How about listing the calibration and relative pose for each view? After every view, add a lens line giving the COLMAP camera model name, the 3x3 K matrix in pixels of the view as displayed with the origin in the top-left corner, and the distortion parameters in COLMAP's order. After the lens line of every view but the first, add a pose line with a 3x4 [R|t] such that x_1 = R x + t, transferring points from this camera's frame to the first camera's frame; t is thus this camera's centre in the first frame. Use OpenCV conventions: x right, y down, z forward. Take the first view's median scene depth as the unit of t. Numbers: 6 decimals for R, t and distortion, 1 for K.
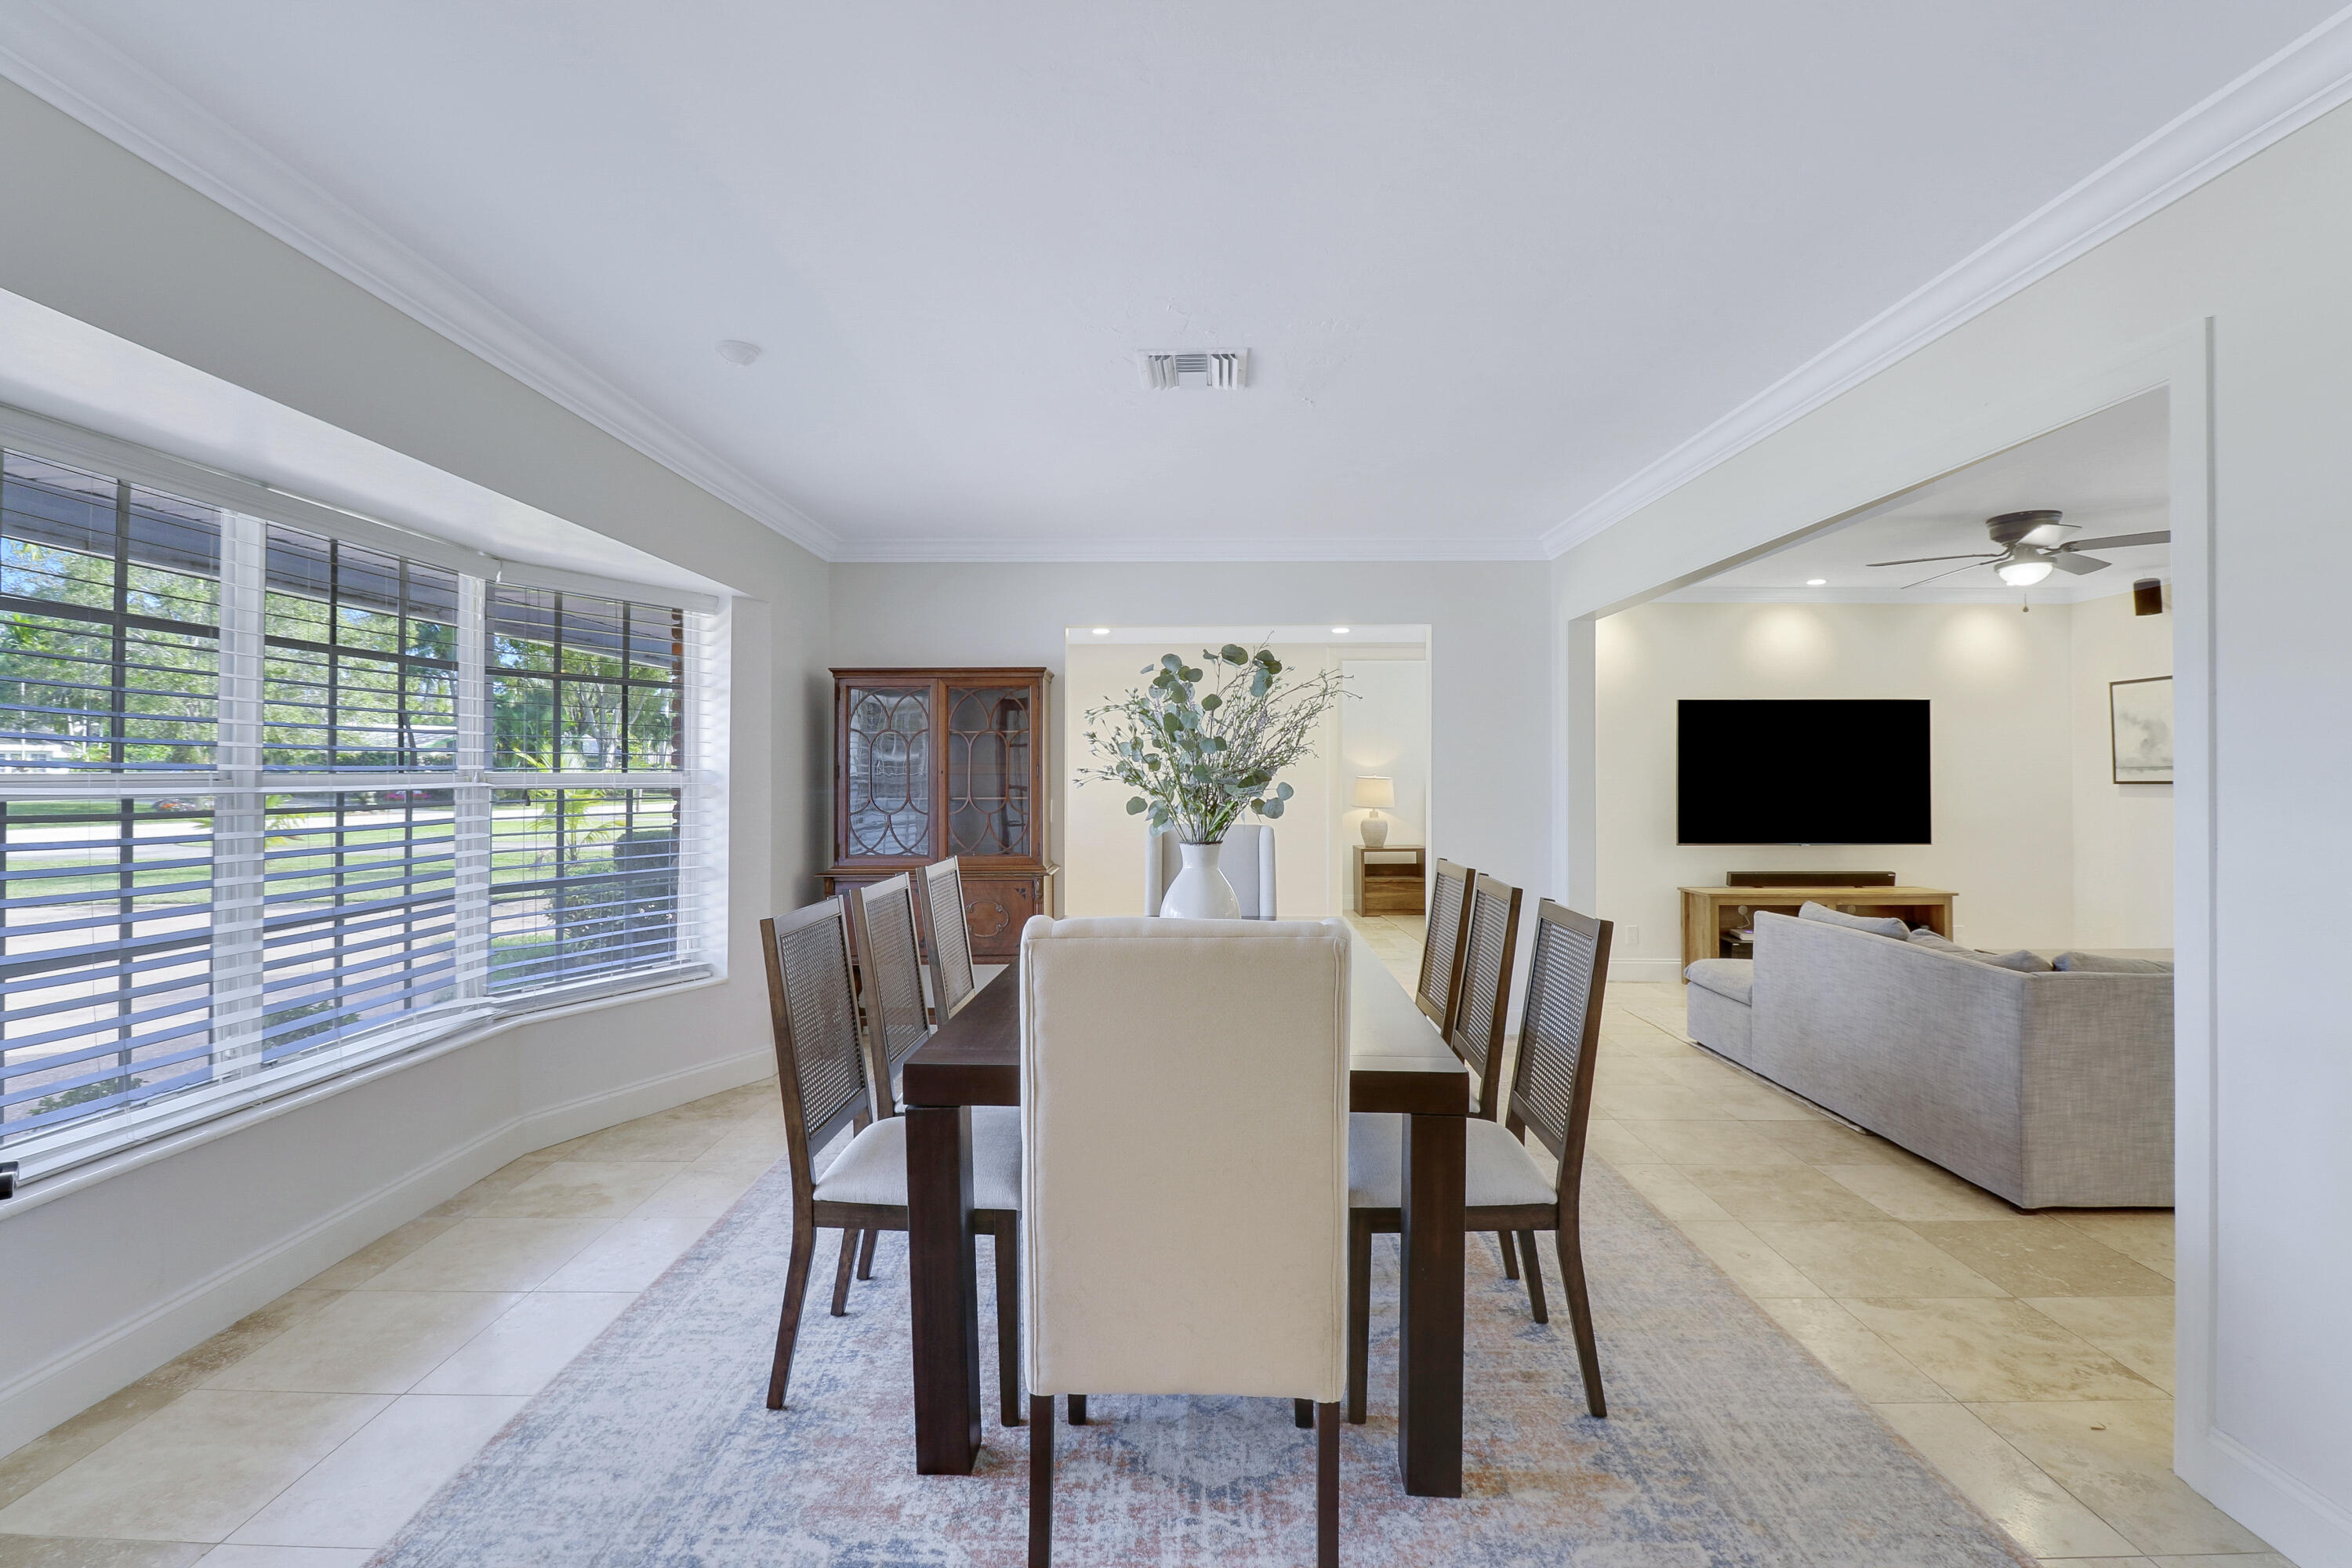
lens RADIAL K [[1135.5, 0, 1177.2], [0, 1135.5, 770.4], [0, 0, 1]] dist [0.002867, -0.014155]
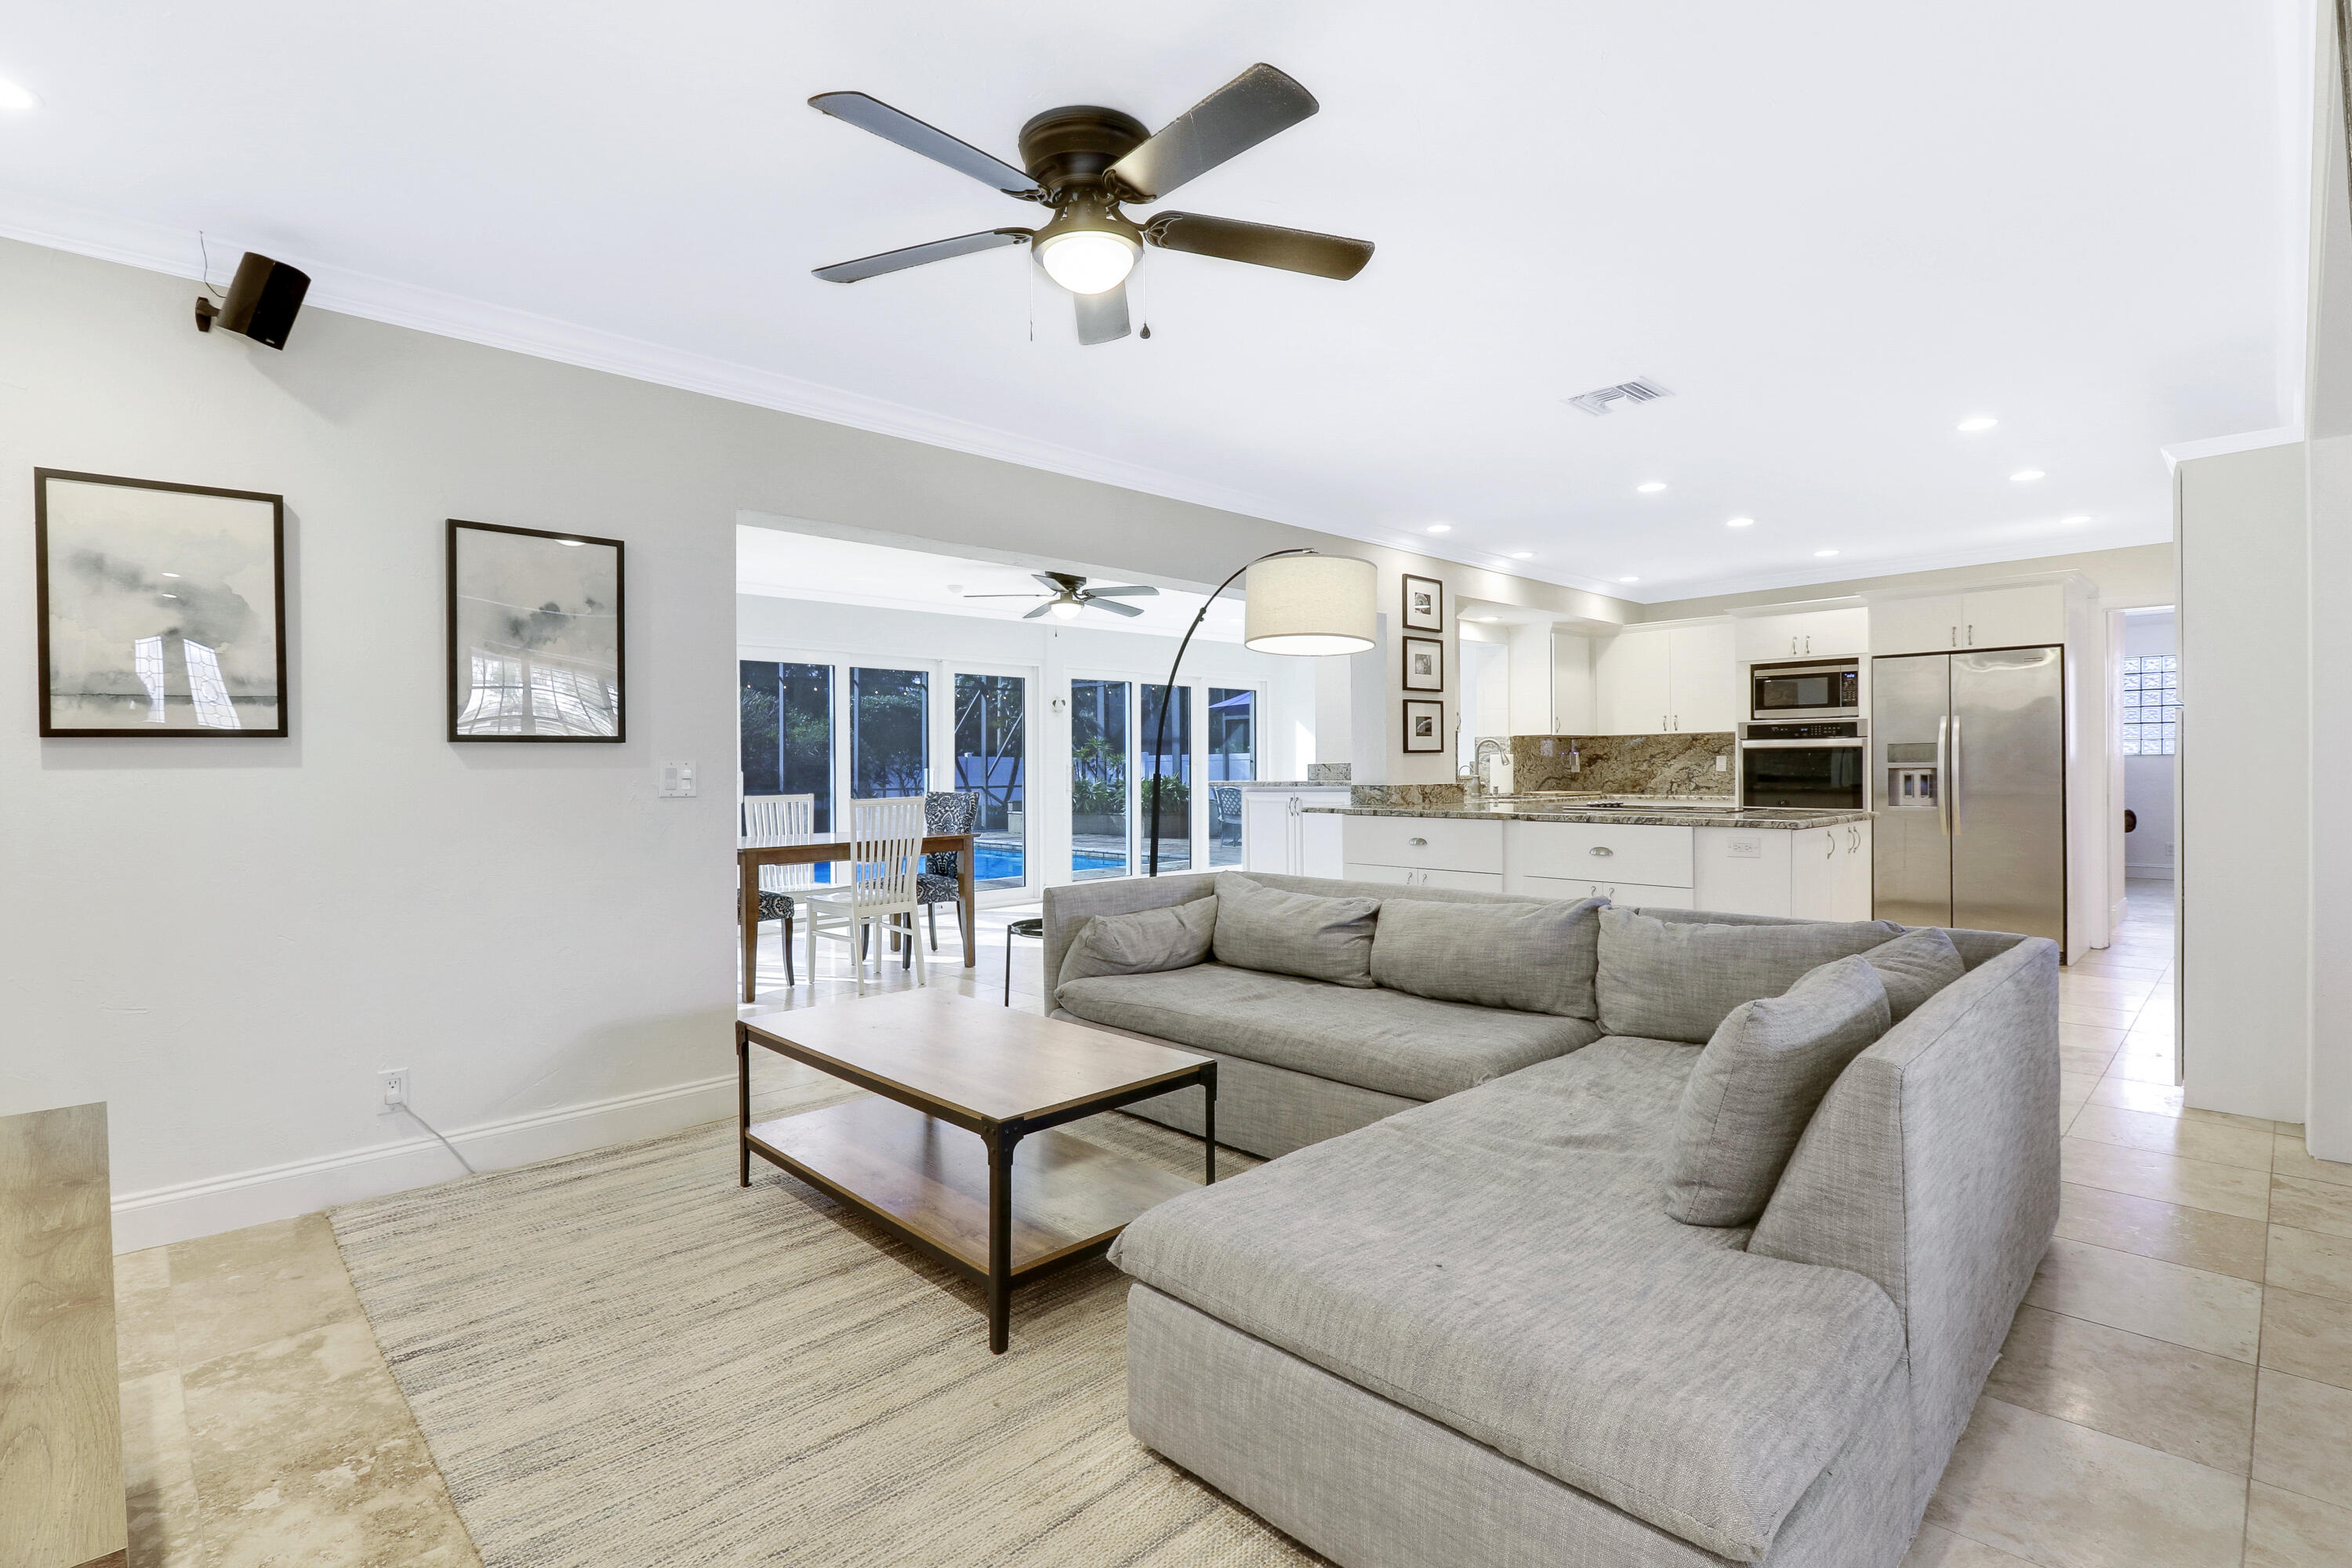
lens RADIAL K [[1099.9, 0, 1176.0], [0, 1099.9, 784.0], [0, 0, 1]] dist [0.000425, -0.000081]
pose [[-0.692238, -0.004836, 0.721653, 0.305790], [0.009997, 0.999817, 0.016289, 0.026316], [-0.721600, 0.018490, -0.692064, 1.006175]]
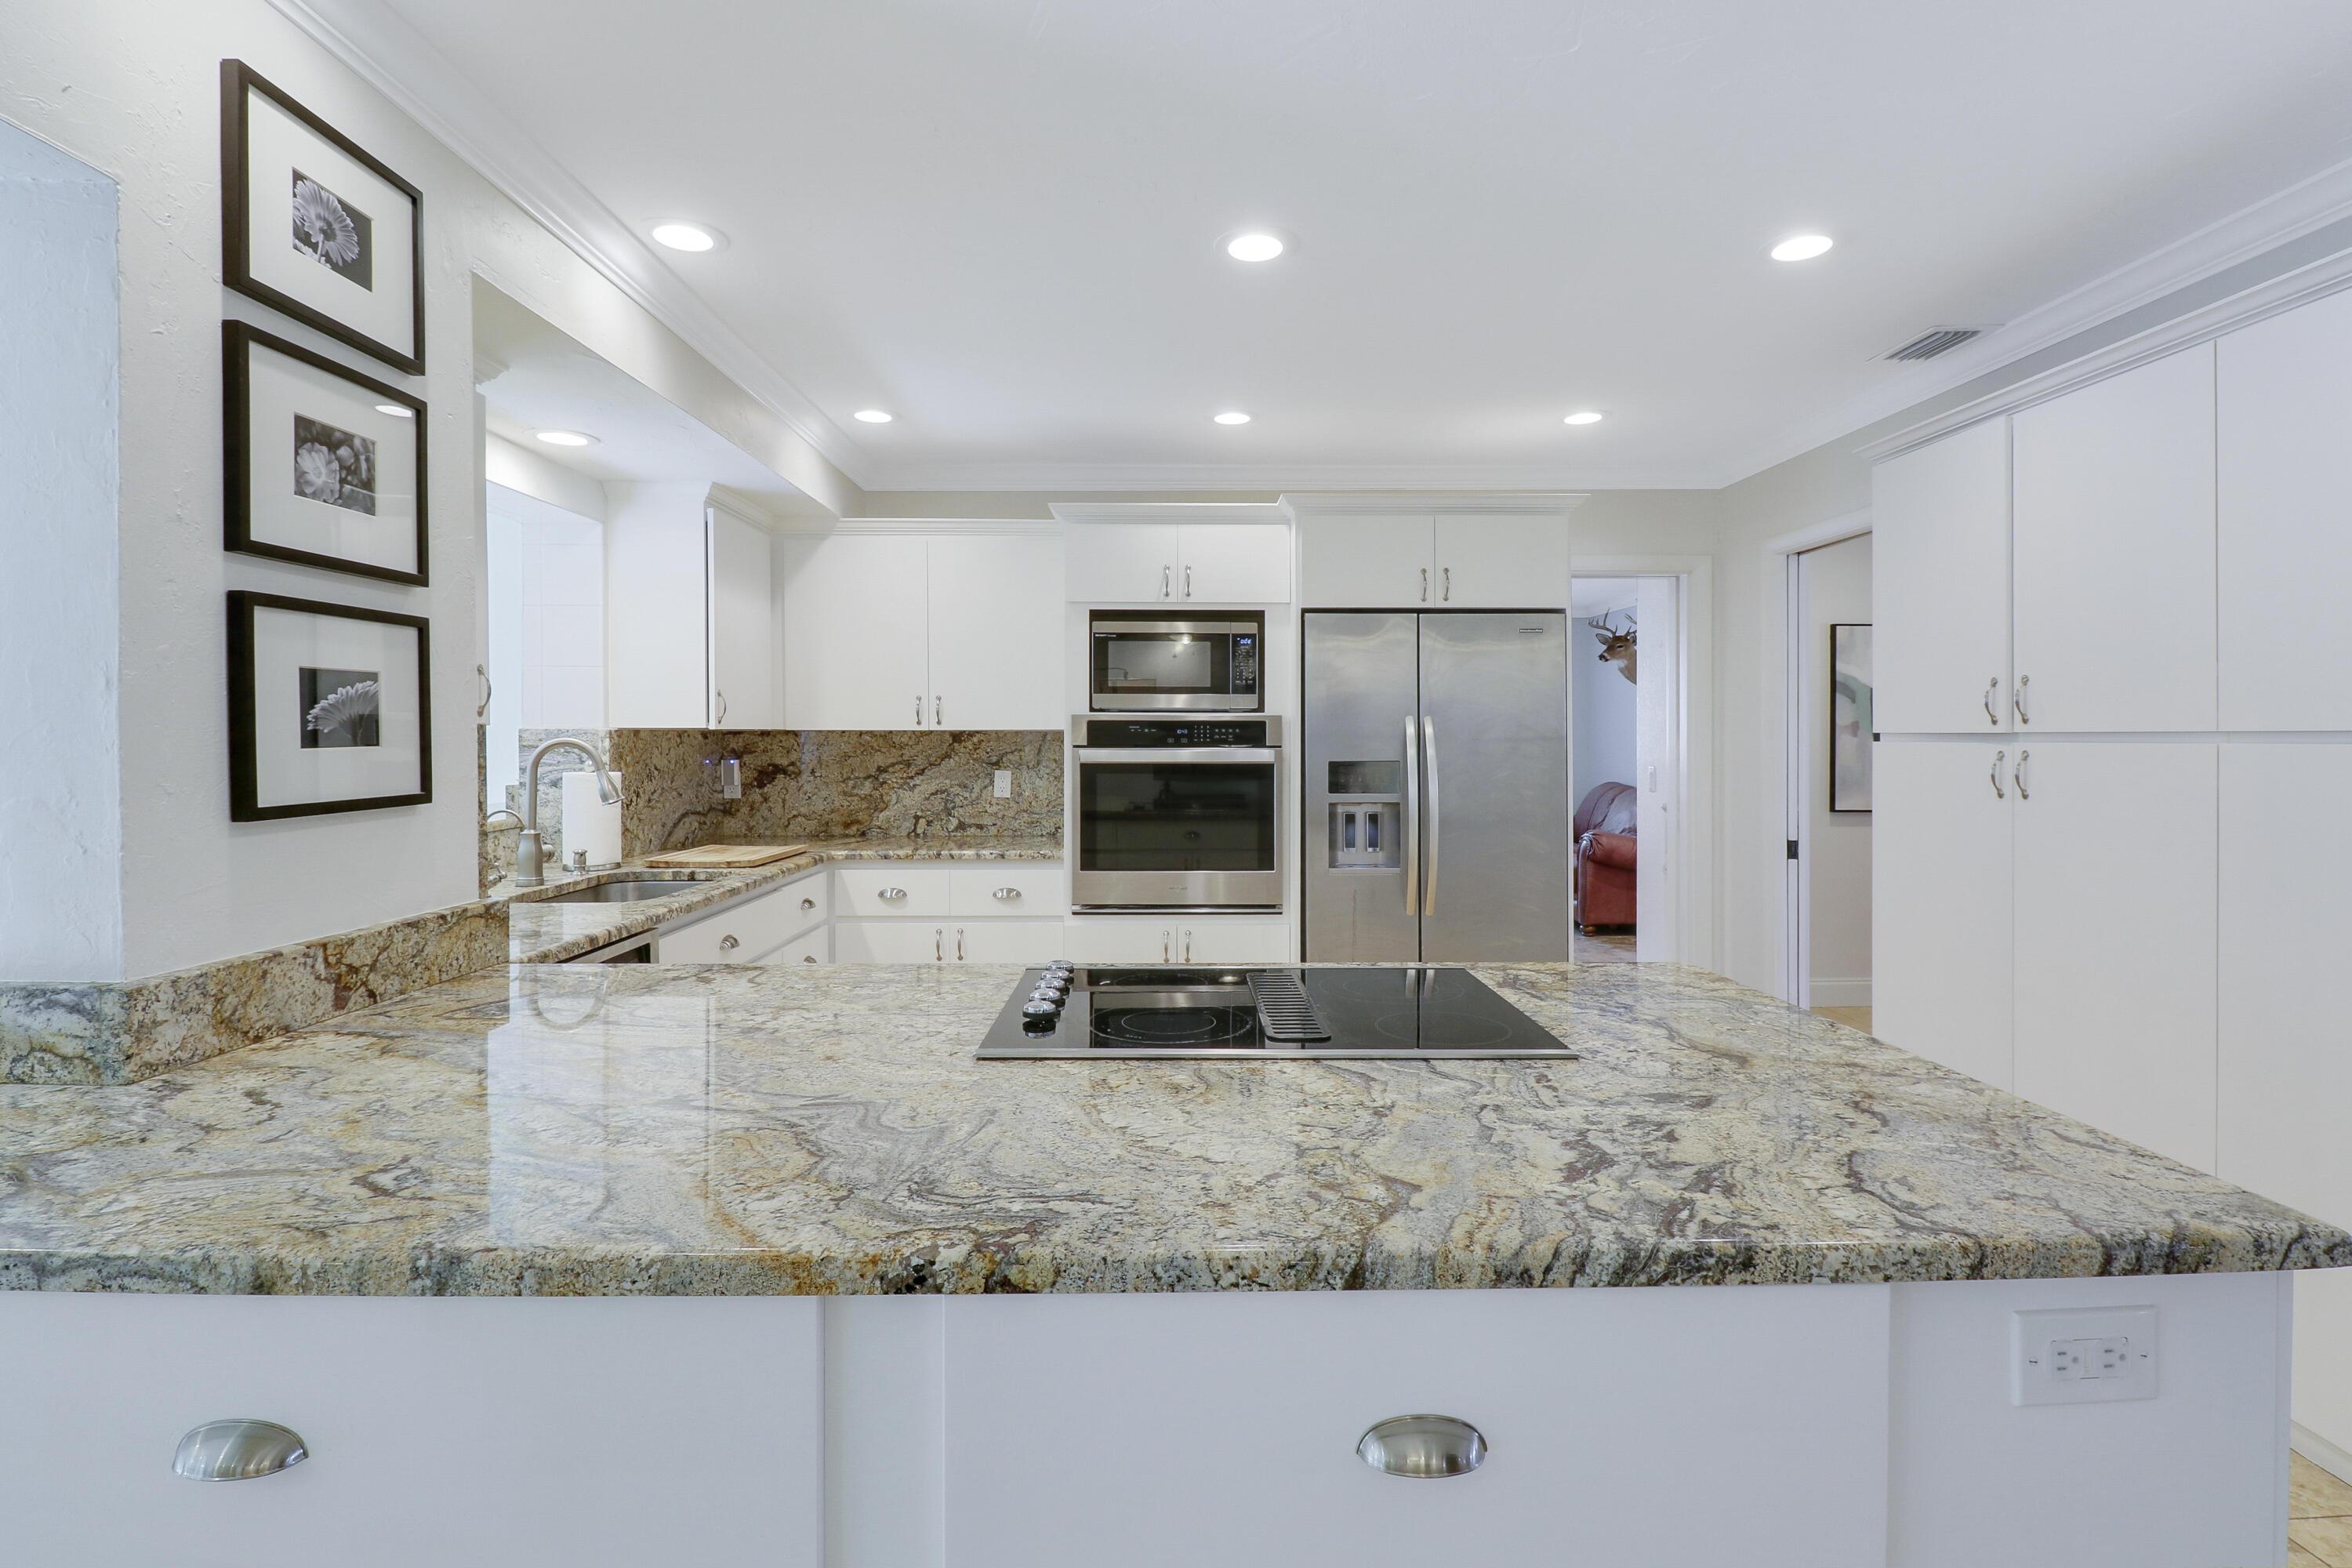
lens RADIAL K [[1130.4, 0, 1187.0], [0, 1130.4, 750.2], [0, 0, 1]] dist [0.000153, -0.012306]
pose [[-0.999844, -0.000450, -0.017679, 0.670370], [-0.000651, 0.999935, 0.011389, -0.000418], [0.017672, 0.011399, -0.999779, 0.430163]]
